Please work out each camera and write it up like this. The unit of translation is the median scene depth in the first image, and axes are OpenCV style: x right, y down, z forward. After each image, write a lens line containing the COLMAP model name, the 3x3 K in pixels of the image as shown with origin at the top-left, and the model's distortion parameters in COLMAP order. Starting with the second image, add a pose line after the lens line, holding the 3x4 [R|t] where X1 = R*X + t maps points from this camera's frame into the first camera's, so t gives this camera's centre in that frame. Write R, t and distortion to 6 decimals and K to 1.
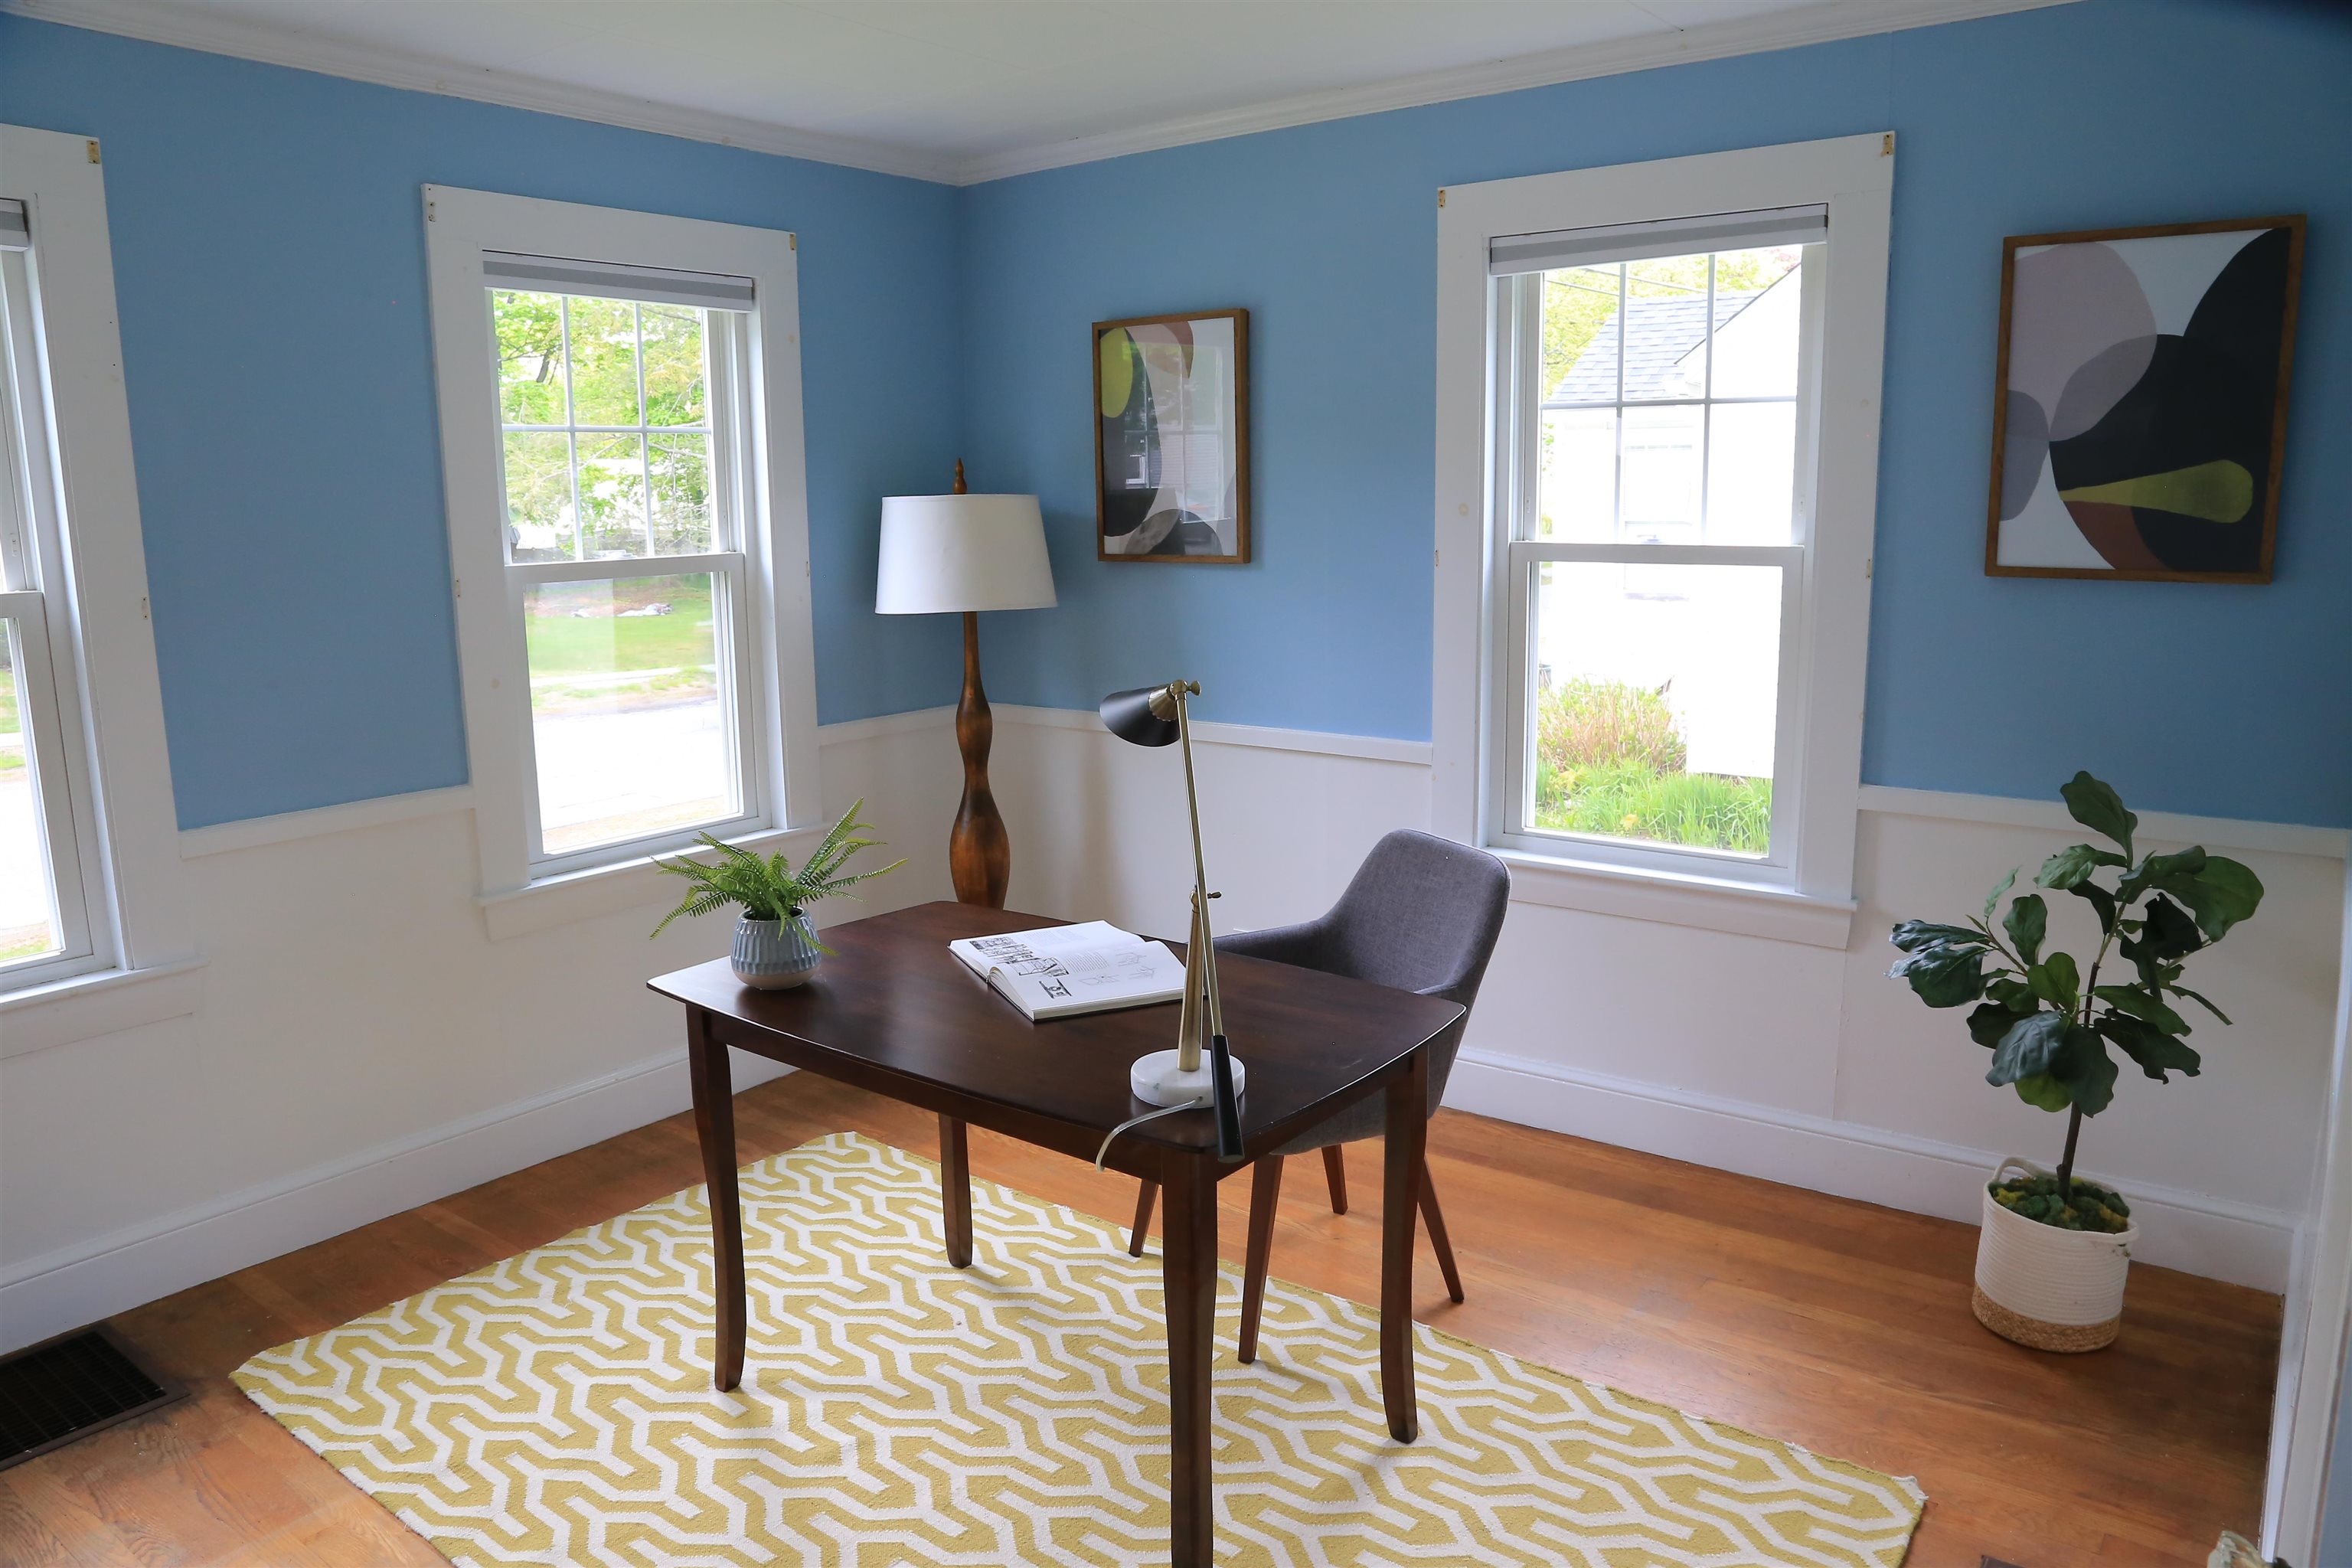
lens RADIAL K [[1618.9, 0, 1152.9], [0, 1618.9, 783.2], [0, 0, 1]] dist [-0.120407, 0.067488]
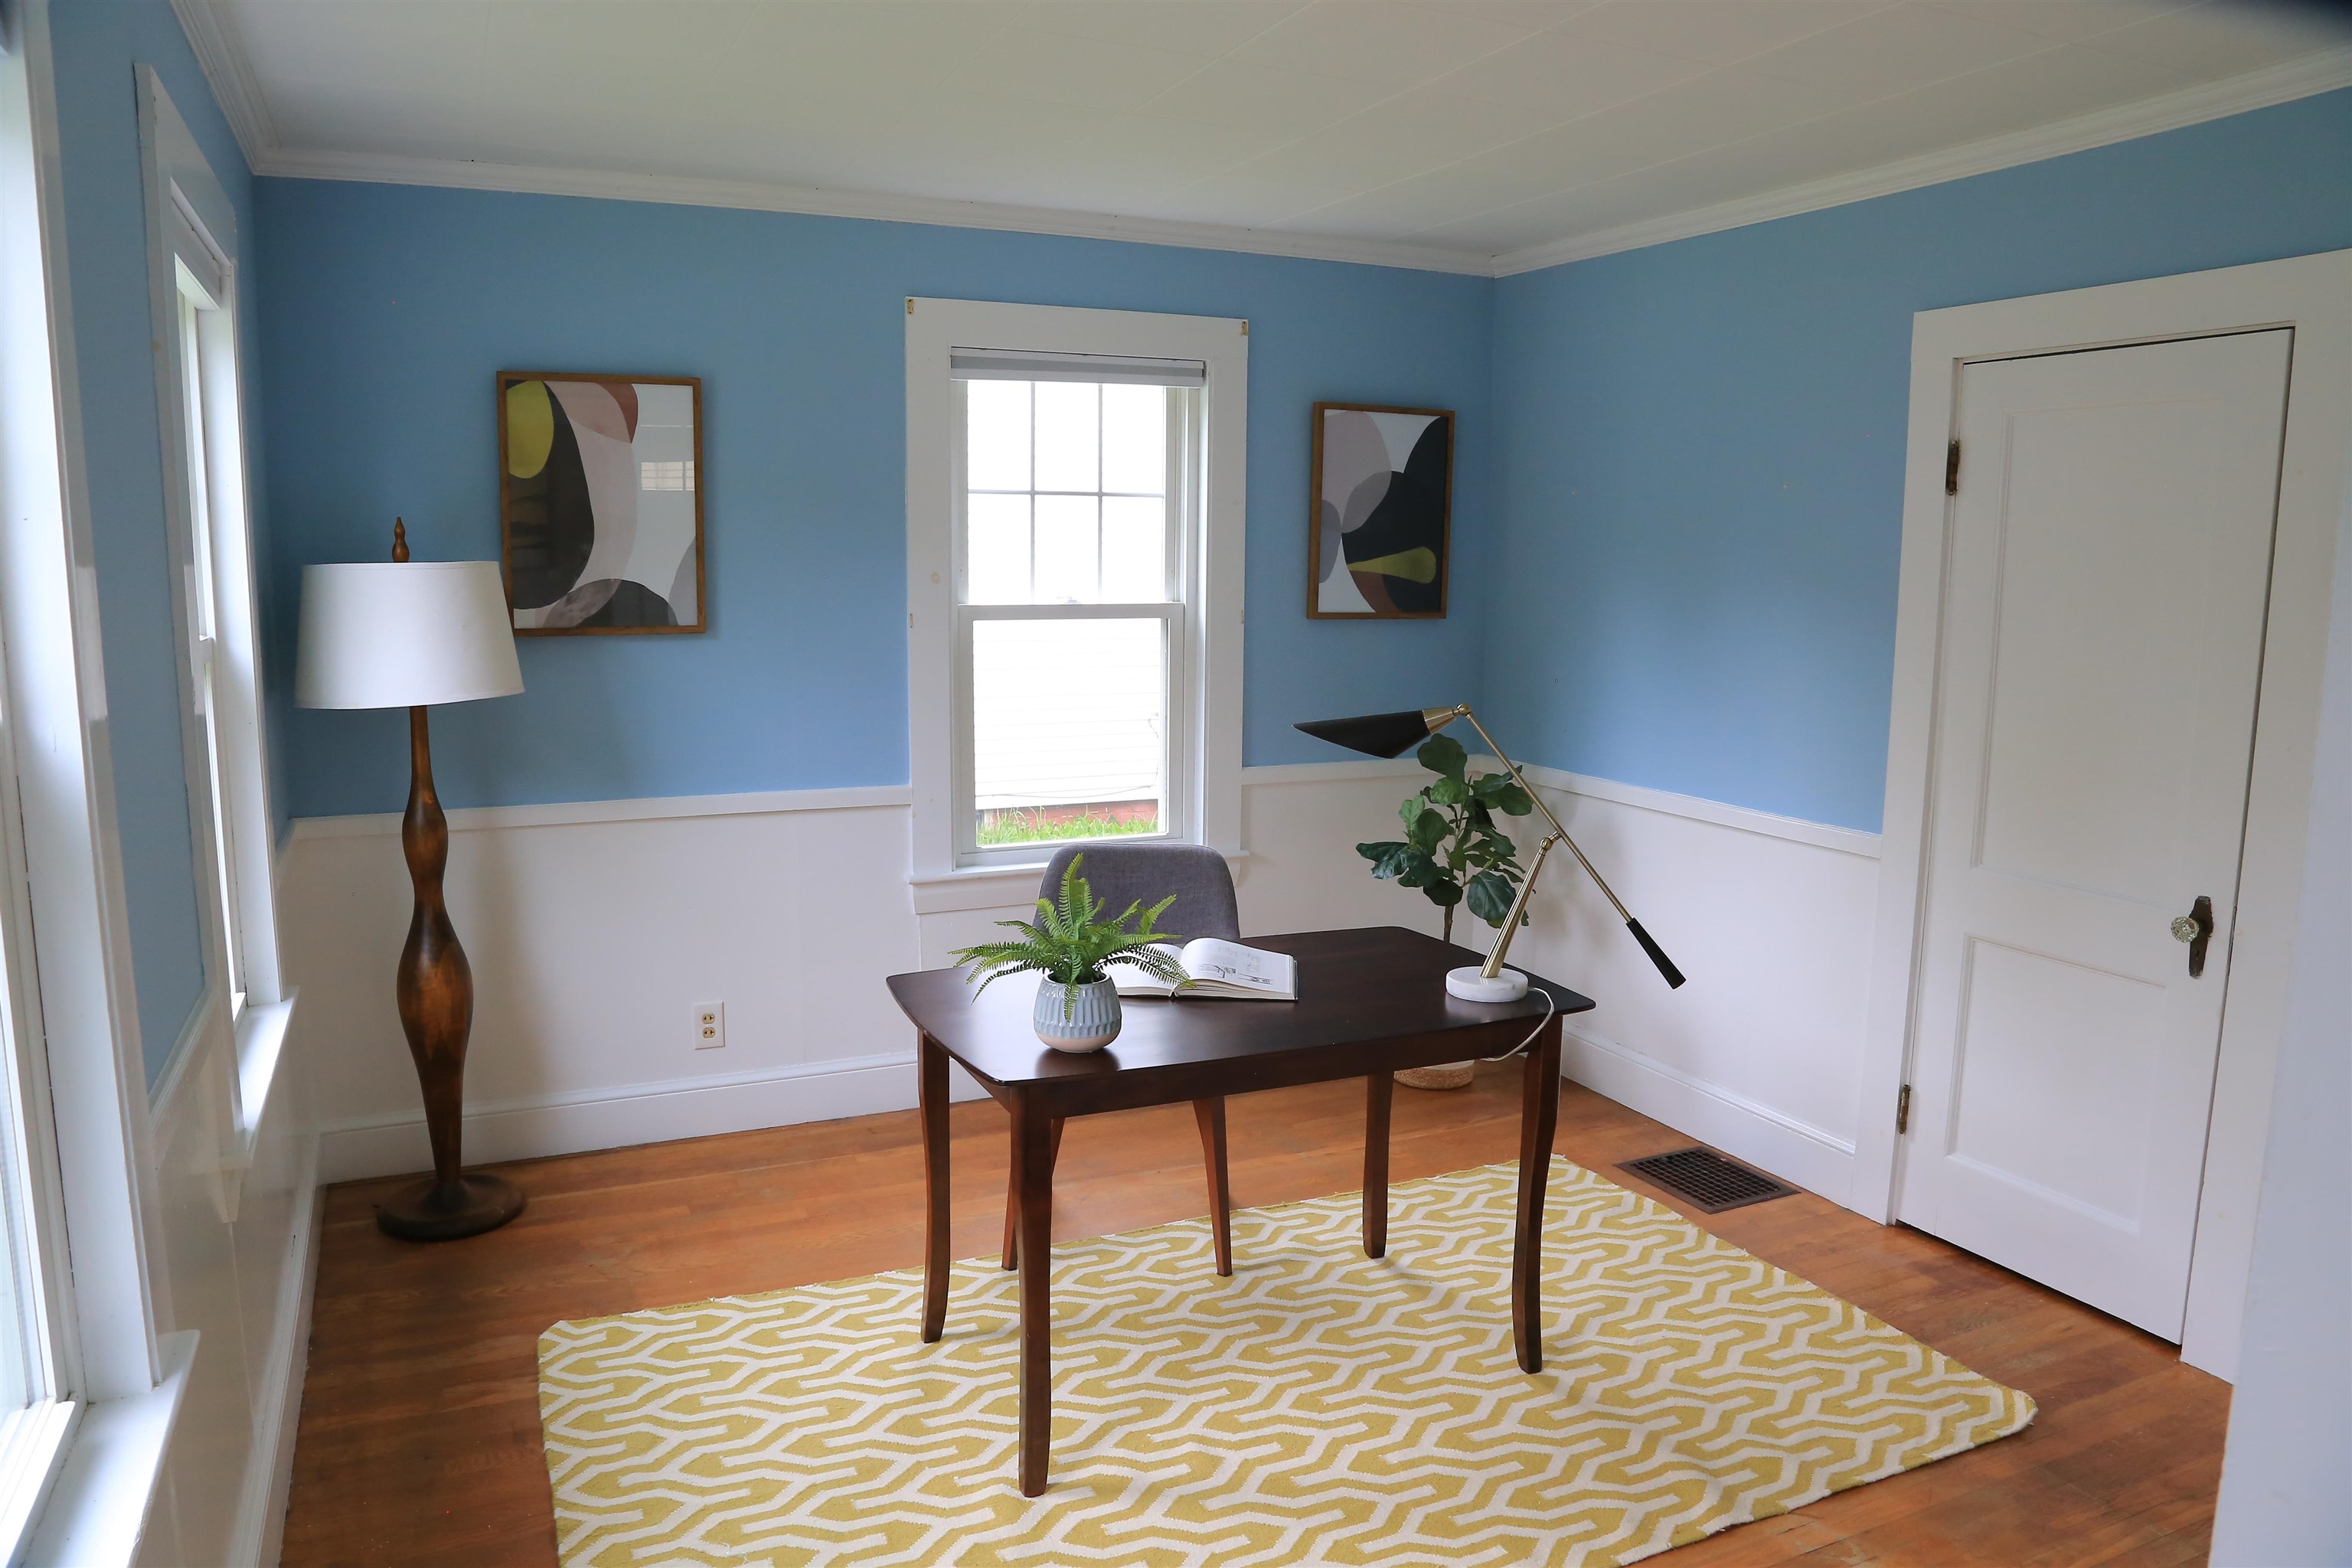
lens RADIAL K [[1618.9, 0, 1151.3], [0, 1618.9, 787.6], [0, 0, 1]] dist [-0.120407, 0.067488]
pose [[0.469513, -0.107277, 0.876384, -0.898237], [0.143629, 0.988650, 0.044072, -0.059461], [-0.871165, 0.105181, 0.479592, 0.384089]]
